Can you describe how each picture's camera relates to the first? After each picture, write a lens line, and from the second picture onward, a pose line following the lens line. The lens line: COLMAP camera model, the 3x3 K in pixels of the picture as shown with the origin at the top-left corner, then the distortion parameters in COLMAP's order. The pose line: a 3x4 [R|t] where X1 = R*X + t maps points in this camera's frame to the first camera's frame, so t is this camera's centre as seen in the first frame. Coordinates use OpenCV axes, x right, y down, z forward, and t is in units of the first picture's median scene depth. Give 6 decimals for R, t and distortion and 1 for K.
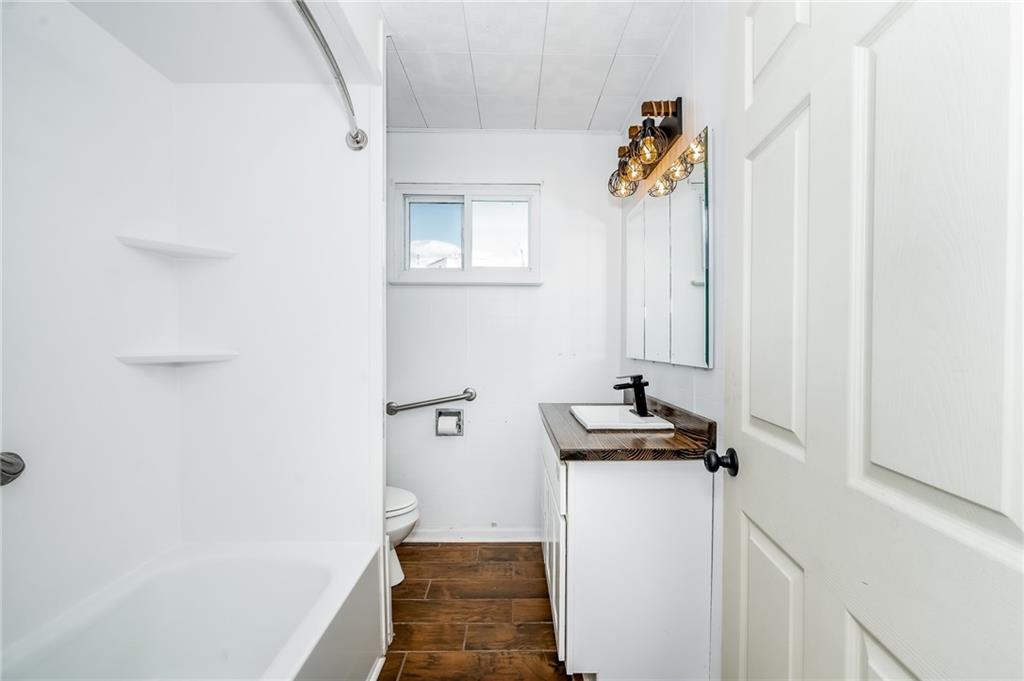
lens RADIAL K [[461.8, 0, 518.4], [0, 461.8, 350.0], [0, 0, 1]] dist [-0.001179, -0.000014]
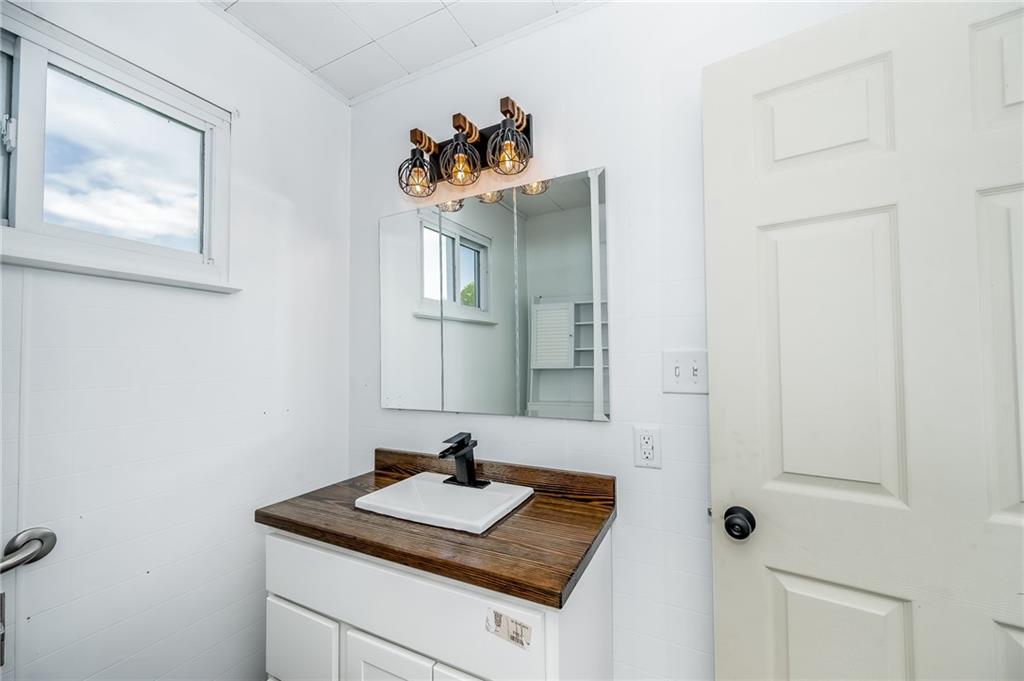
lens RADIAL K [[422.1, 0, 505.8], [0, 422.1, 343.1], [0, 0, 1]] dist [0.001567, 0.000209]
pose [[0.421770, 0.021507, 0.906448, -0.352704], [0.017841, 0.999328, -0.032012, -0.072841], [-0.906527, 0.029673, 0.421103, 0.630468]]
